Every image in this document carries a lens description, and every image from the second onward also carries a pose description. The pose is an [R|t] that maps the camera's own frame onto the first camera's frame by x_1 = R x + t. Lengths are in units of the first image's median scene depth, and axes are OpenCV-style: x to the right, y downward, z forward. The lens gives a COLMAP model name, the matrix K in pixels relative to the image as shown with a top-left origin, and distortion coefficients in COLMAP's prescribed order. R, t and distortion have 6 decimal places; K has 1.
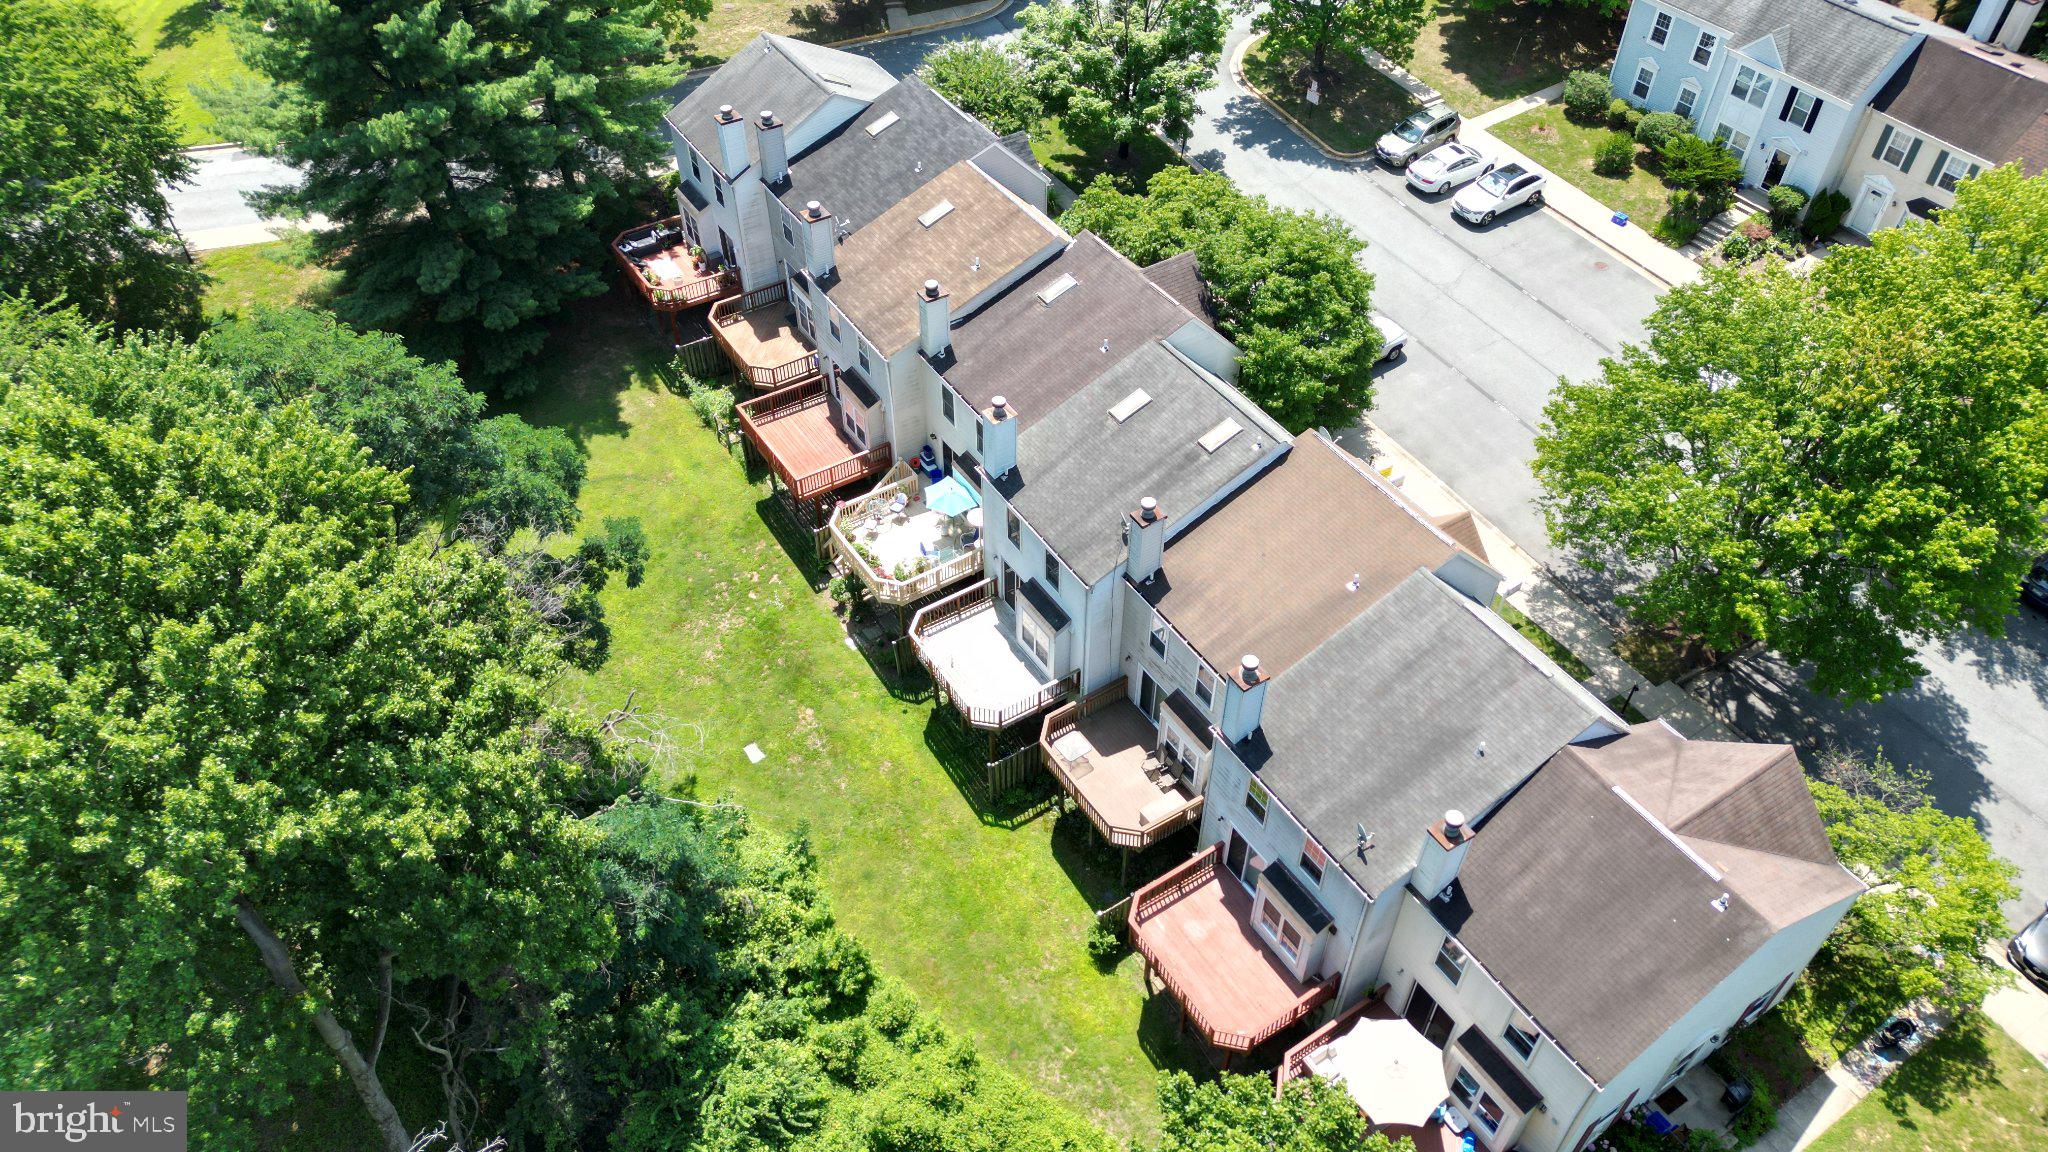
lens RADIAL K [[1442.0, 0, 1024.0], [0, 1442.0, 576.0], [0, 0, 1]] dist [-0.006998, -0.005068]
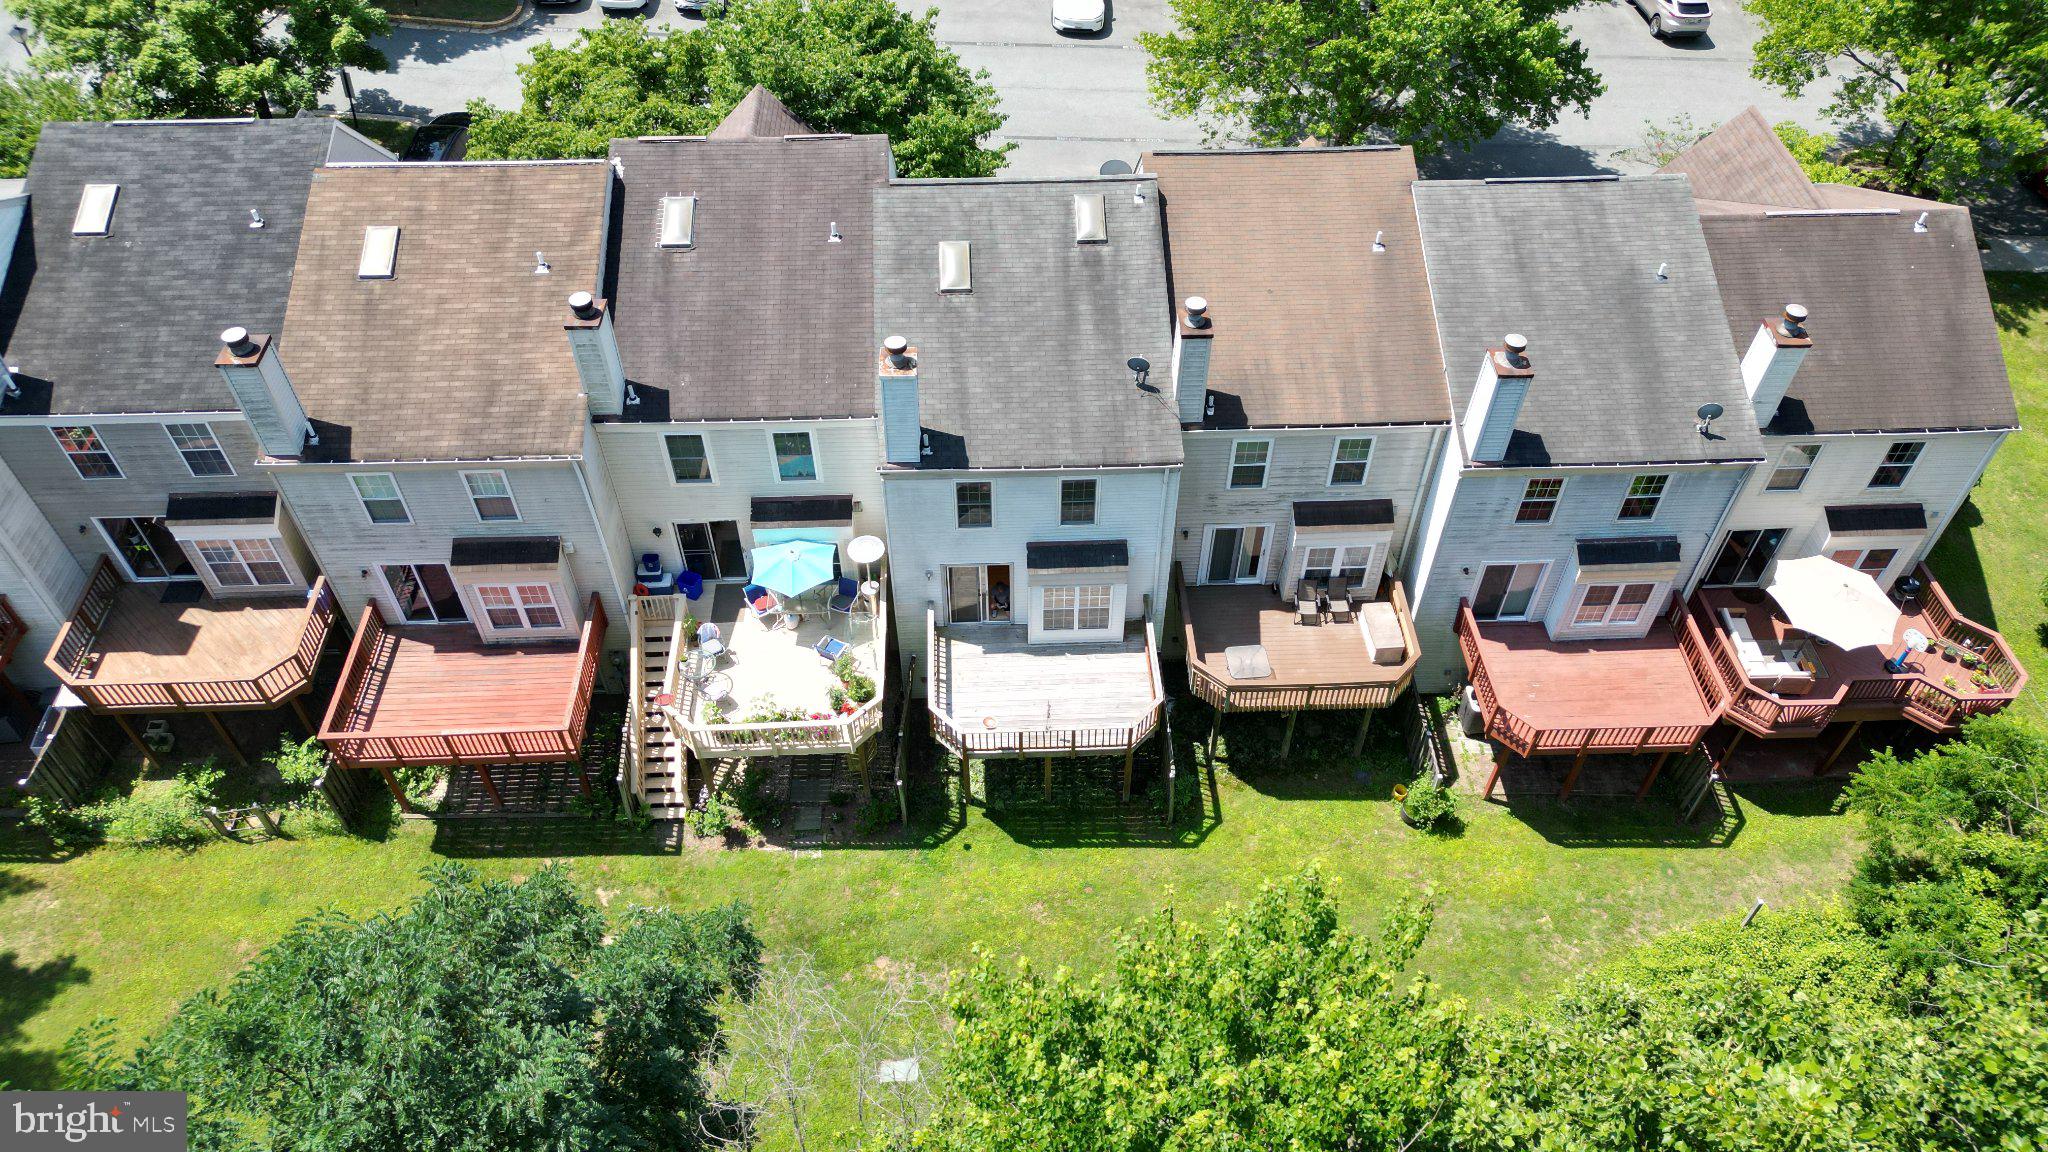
lens RADIAL K [[1442.0, 0, 1024.0], [0, 1442.0, 576.0], [0, 0, 1]] dist [-0.006998, -0.005068]
pose [[0.497868, -0.631924, 0.593969, -0.369997], [0.609702, 0.742104, 0.278470, -0.160907], [-0.616759, 0.223503, 0.754755, 0.438098]]
